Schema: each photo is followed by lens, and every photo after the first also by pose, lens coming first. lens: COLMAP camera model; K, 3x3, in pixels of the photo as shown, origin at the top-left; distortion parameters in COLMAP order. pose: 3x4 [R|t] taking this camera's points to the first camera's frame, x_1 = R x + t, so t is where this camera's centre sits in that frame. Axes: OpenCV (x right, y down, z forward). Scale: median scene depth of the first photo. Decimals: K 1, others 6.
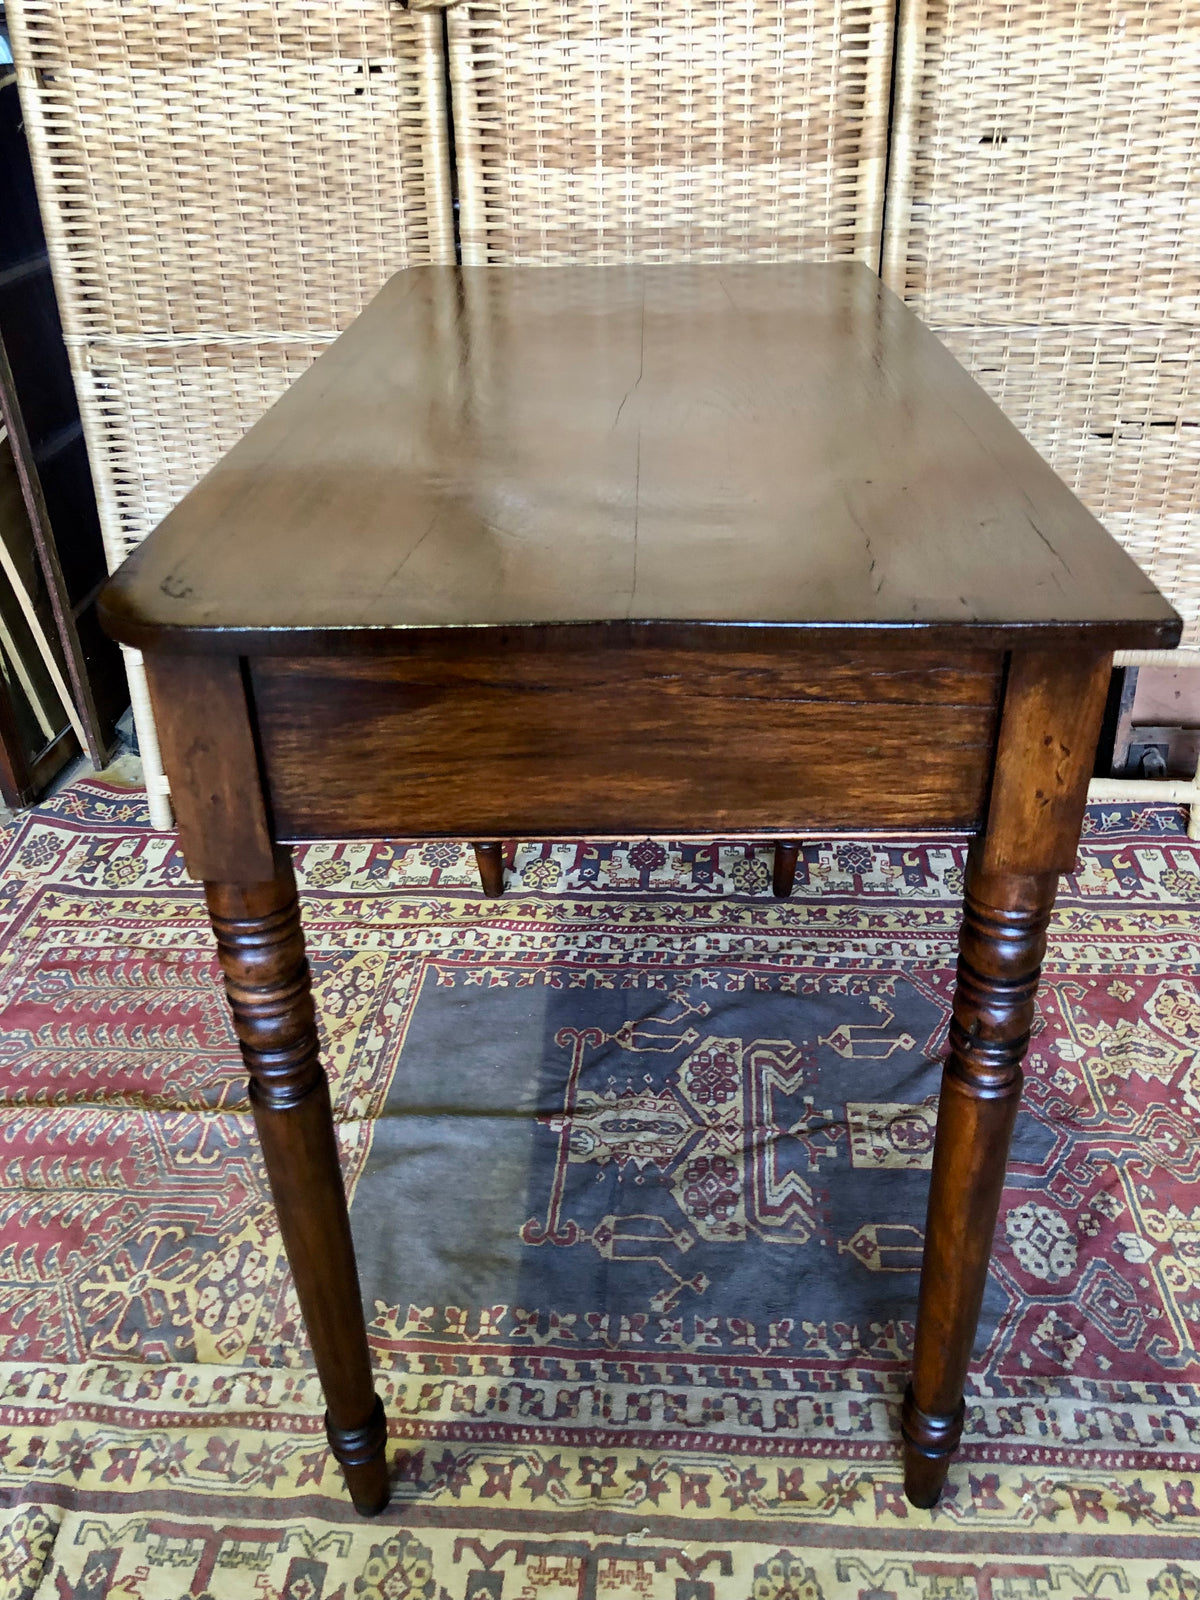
lens RADIAL K [[1314.4, 0, 620.3], [0, 1314.4, 800.6], [0, 0, 1]] dist [0.030798, -0.038641]
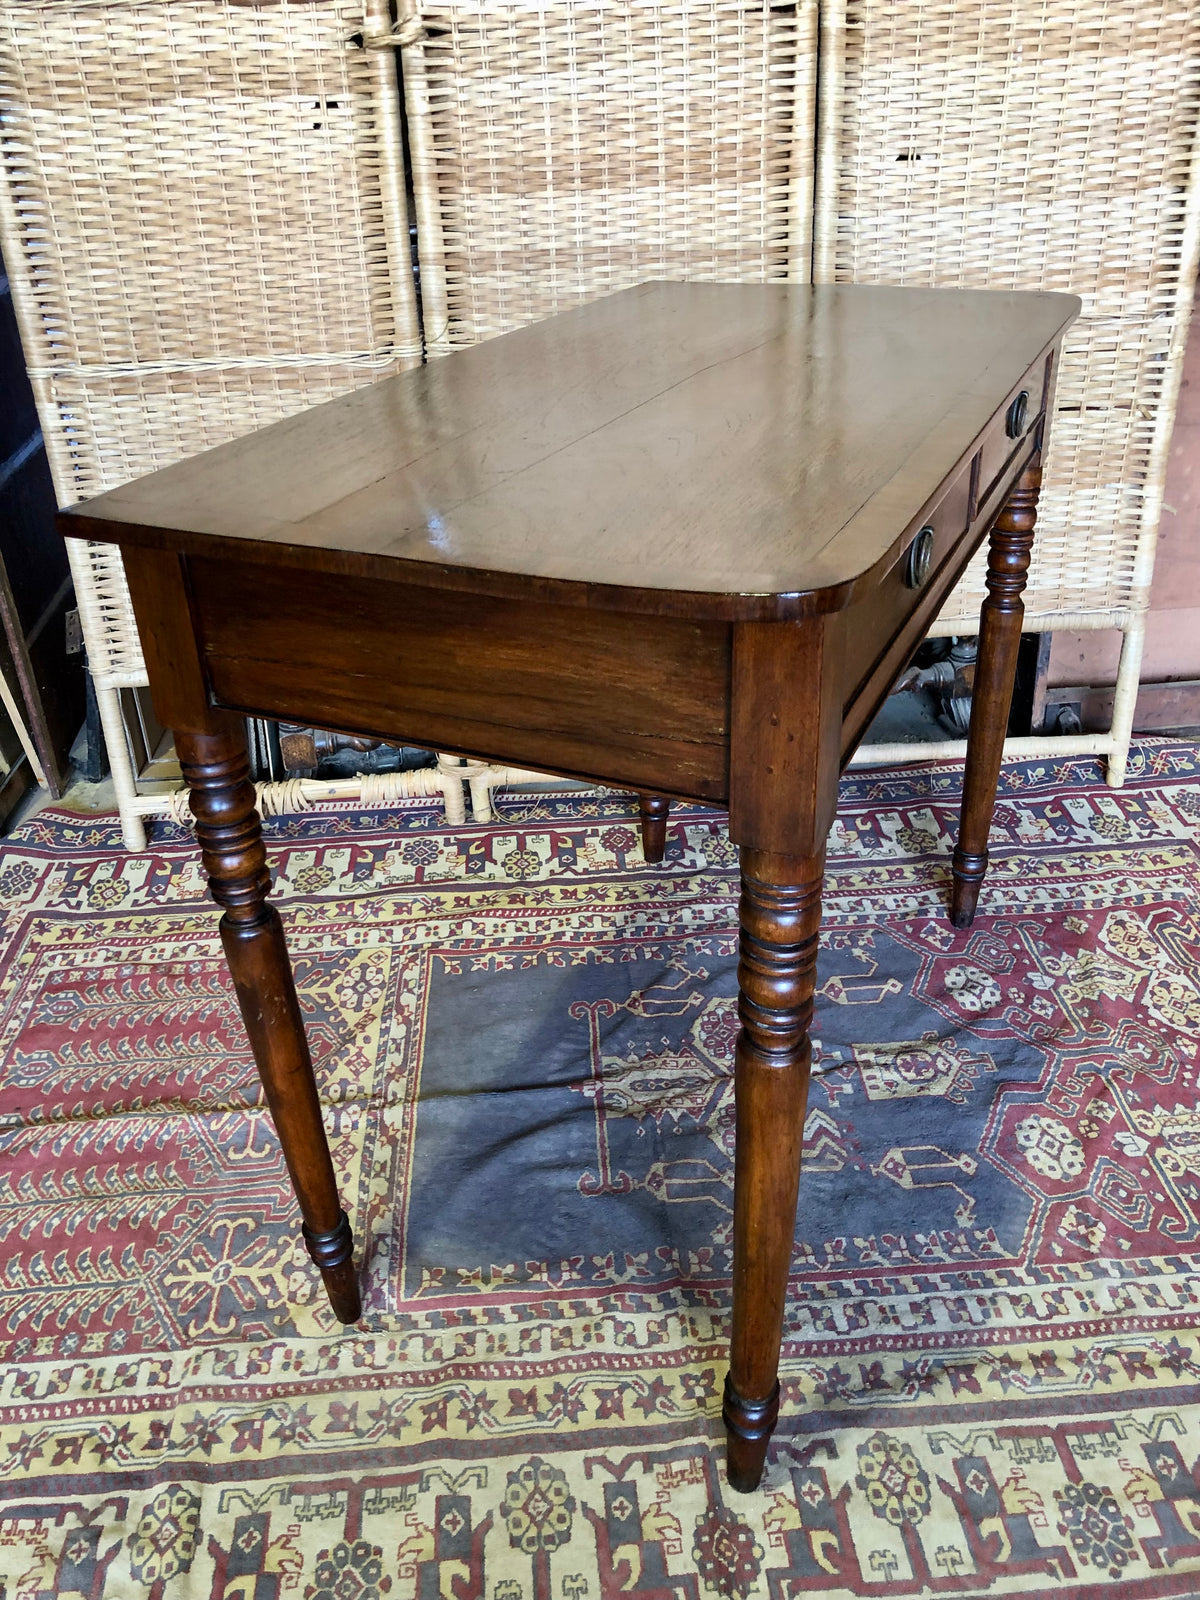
lens RADIAL K [[1314.4, 0, 594.9], [0, 1314.4, 794.8], [0, 0, 1]] dist [0.030798, -0.038641]
pose [[0.992434, -0.071561, 0.099772, -0.118548], [0.073037, 0.997266, -0.011218, 0.019822], [-0.098697, 0.018420, 0.994947, -0.052998]]
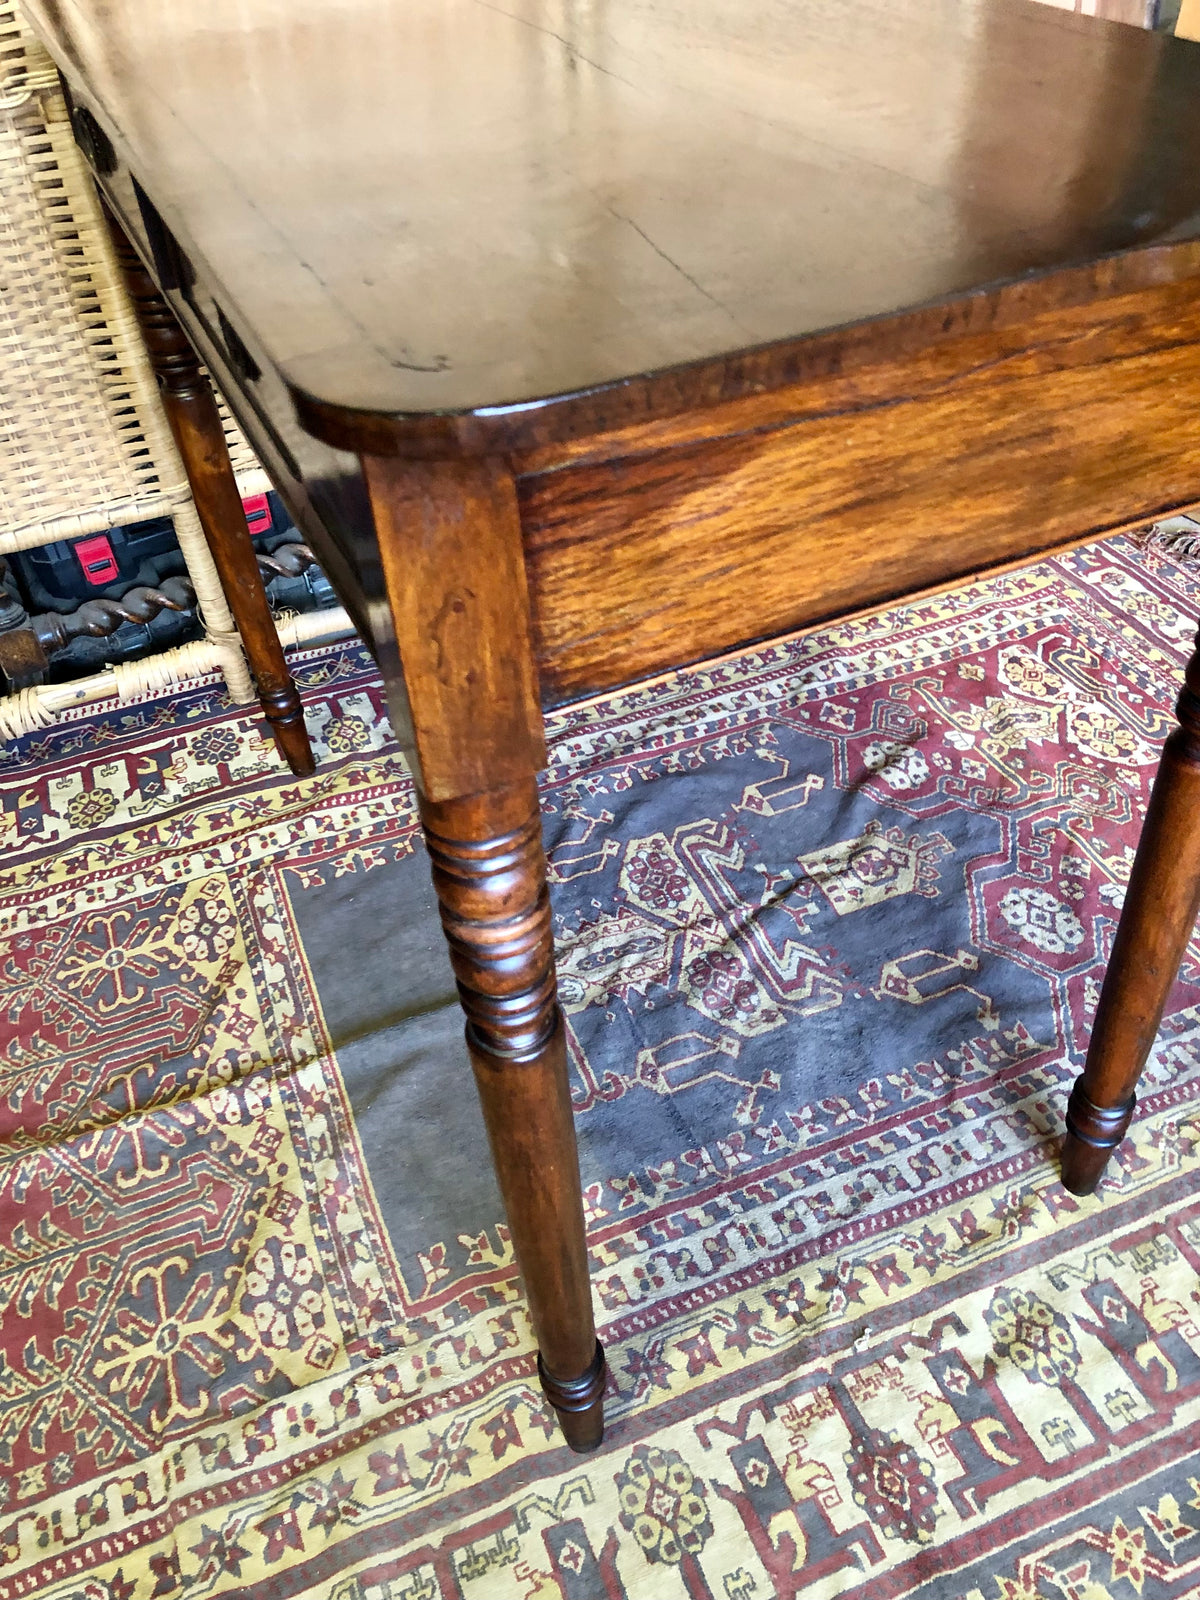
lens RADIAL K [[1314.4, 0, 614.1], [0, 1314.4, 817.9], [0, 0, 1]] dist [0.030798, -0.038641]
pose [[0.902229, -0.309523, 0.300296, -0.206204], [0.258700, 0.945577, 0.197377, -0.020058], [-0.345046, -0.100393, 0.933201, 0.141551]]
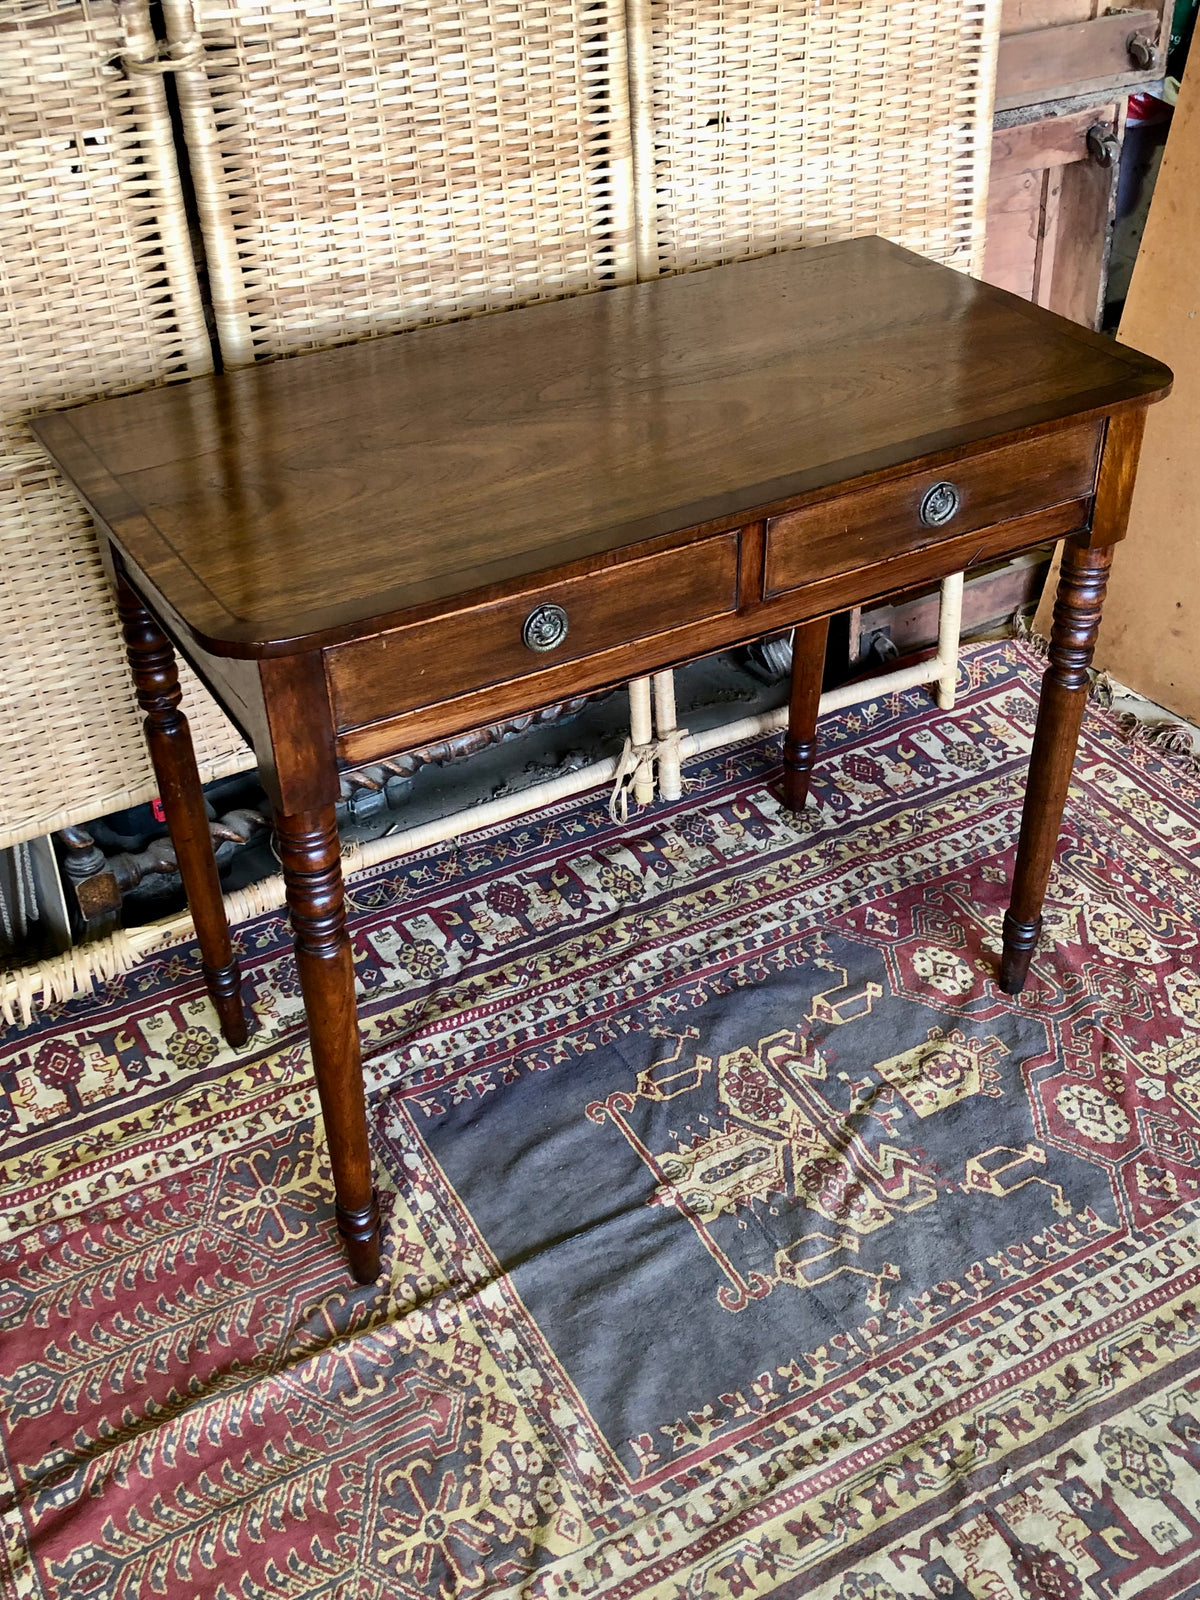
lens RADIAL K [[1728.1, 0, 610.1], [0, 1728.1, 791.7], [0, 0, 1]] dist [0.000489, 0.000000]
pose [[0.842511, -0.315447, 0.436655, -0.500839], [0.271215, 0.948770, 0.162107, -0.243510], [-0.465421, -0.018150, 0.884903, -0.125816]]
